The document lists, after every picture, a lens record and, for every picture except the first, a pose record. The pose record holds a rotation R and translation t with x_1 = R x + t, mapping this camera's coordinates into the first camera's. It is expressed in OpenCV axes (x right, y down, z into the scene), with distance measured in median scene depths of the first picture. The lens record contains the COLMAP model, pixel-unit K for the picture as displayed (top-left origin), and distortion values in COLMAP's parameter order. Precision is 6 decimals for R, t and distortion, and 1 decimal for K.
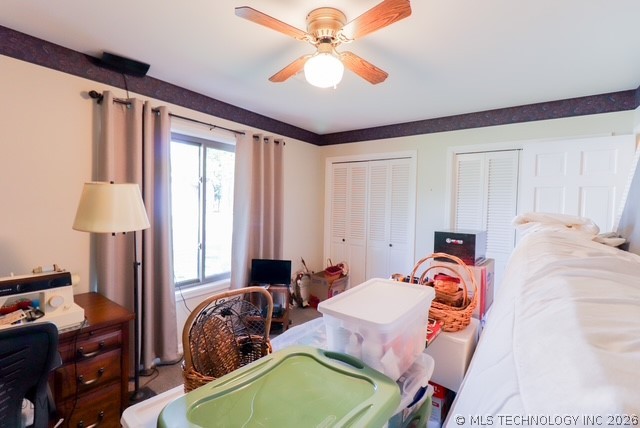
lens RADIAL K [[295.9, 0, 316.9], [0, 295.9, 214.5], [0, 0, 1]] dist [0.013356, -0.010099]
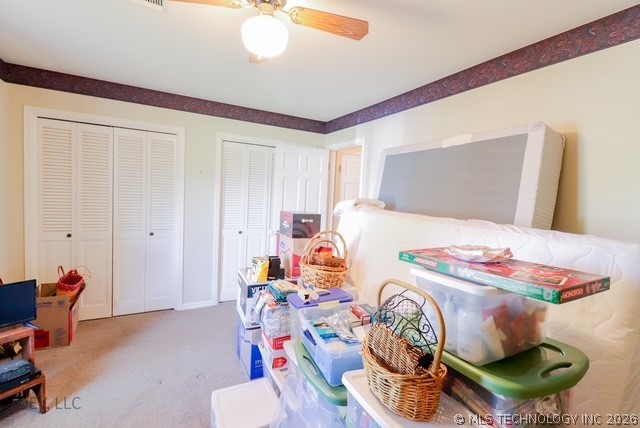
lens RADIAL K [[295.9, 0, 316.9], [0, 295.9, 214.5], [0, 0, 1]] dist [0.013356, -0.010099]
pose [[0.422486, -0.062113, 0.904239, -0.343244], [-0.000640, 0.997628, 0.068827, -0.011723], [-0.906369, -0.029657, 0.421444, 0.227323]]
